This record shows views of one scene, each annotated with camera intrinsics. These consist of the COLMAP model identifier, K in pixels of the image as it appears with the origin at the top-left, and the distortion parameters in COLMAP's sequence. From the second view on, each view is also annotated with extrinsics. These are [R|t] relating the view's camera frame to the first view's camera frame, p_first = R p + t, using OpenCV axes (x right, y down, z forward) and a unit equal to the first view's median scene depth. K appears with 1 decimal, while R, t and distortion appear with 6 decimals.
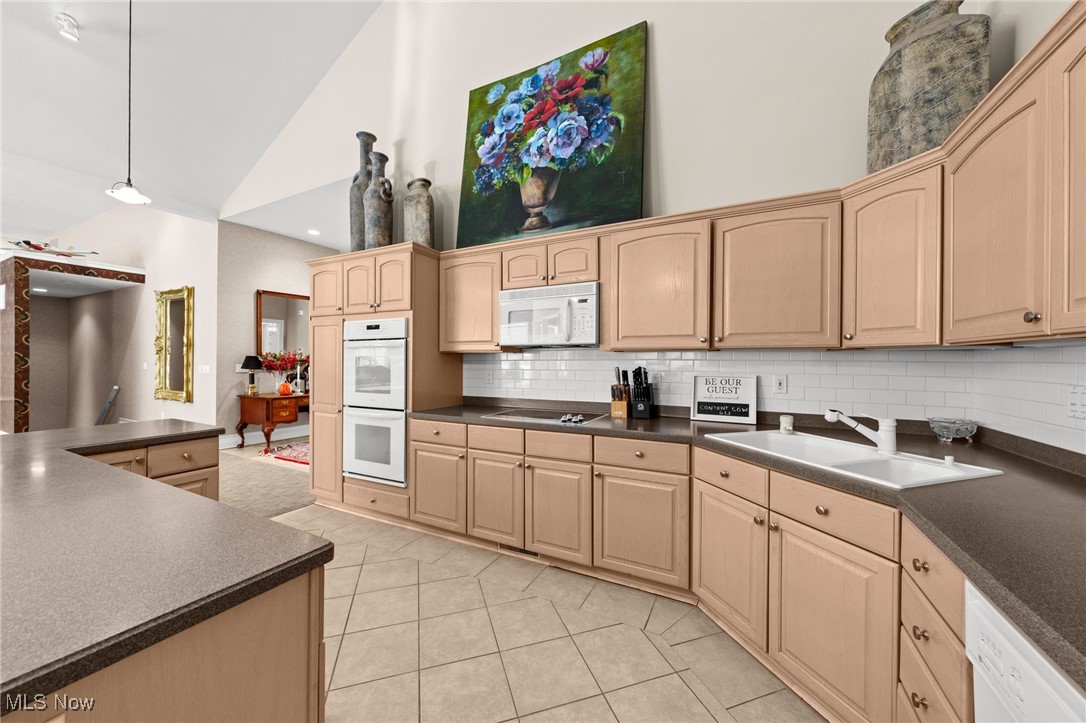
lens RADIAL K [[400.4, 0, 543.6], [0, 400.4, 357.9], [0, 0, 1]] dist [-0.001023, 0.000131]
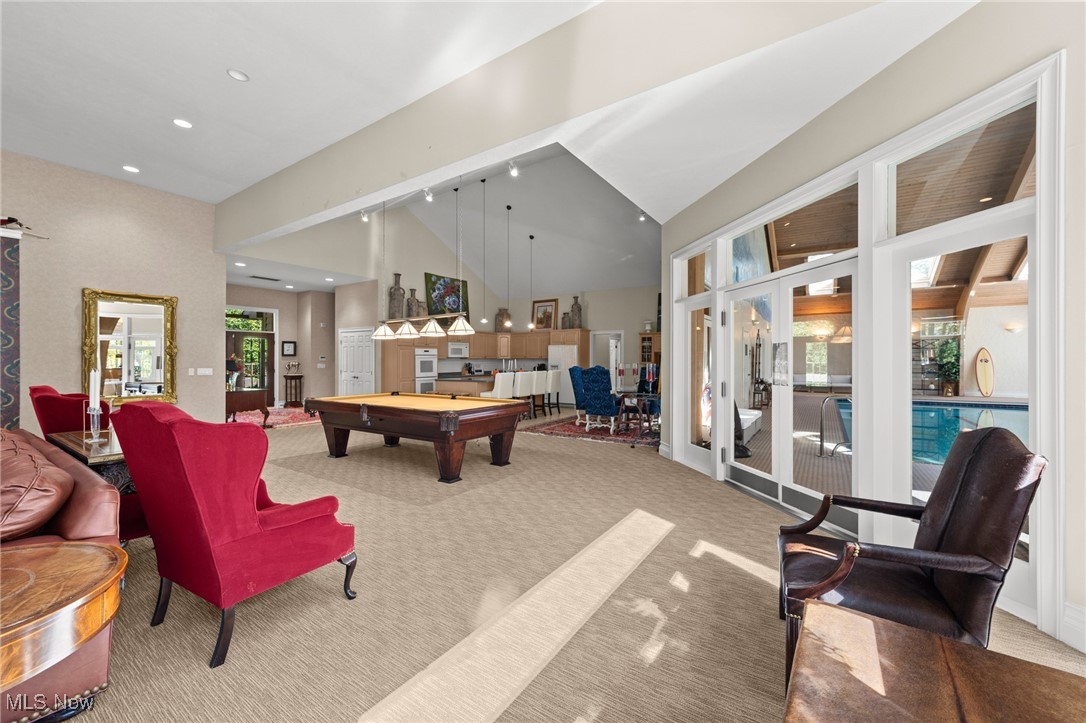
lens RADIAL K [[434.9, 0, 548.1], [0, 434.9, 367.6], [0, 0, 1]] dist [-0.000520, -0.000013]
pose [[0.101459, -0.017168, 0.994692, -2.090297], [0.003874, 0.999850, 0.016862, 0.000456], [-0.994832, 0.002143, 0.101510, -0.159179]]
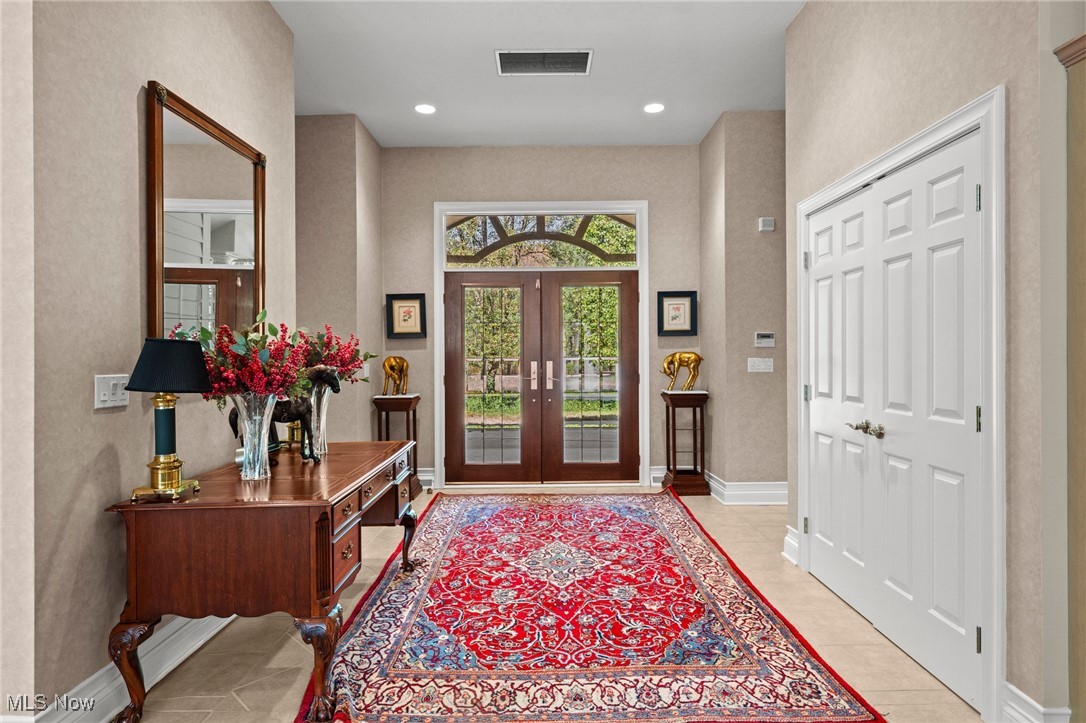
lens RADIAL K [[577.7, 0, 543.2], [0, 577.7, 358.4], [0, 0, 1]] dist [-0.000471, -0.000096]
pose [[0.887282, -0.008185, 0.461155, -0.704171], [0.007452, 0.999966, 0.003409, 0.008497], [-0.461167, 0.000412, 0.887313, 0.593613]]
